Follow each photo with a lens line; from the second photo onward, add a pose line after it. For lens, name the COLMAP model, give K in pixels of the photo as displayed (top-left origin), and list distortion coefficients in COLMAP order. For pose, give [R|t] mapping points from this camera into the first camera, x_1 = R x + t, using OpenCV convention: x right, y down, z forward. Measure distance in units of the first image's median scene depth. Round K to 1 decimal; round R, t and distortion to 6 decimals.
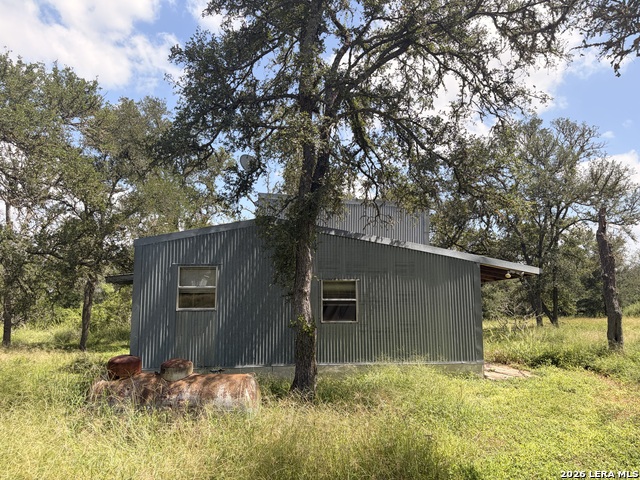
lens RADIAL K [[476.3, 0, 308.5], [0, 476.3, 238.7], [0, 0, 1]] dist [0.031772, -0.051381]
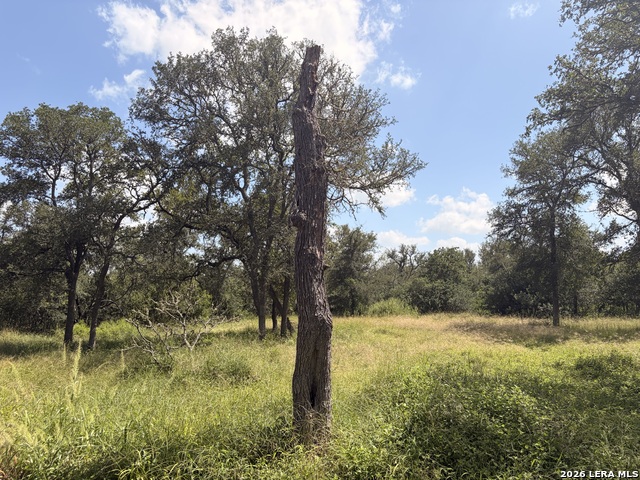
lens RADIAL K [[476.3, 0, 308.5], [0, 476.3, 238.7], [0, 0, 1]] dist [0.031772, -0.051381]
pose [[0.902600, 0.064257, 0.425656, 0.545417], [-0.066510, 0.997740, -0.009584, 0.112217], [-0.425310, -0.019660, 0.904834, 0.779645]]
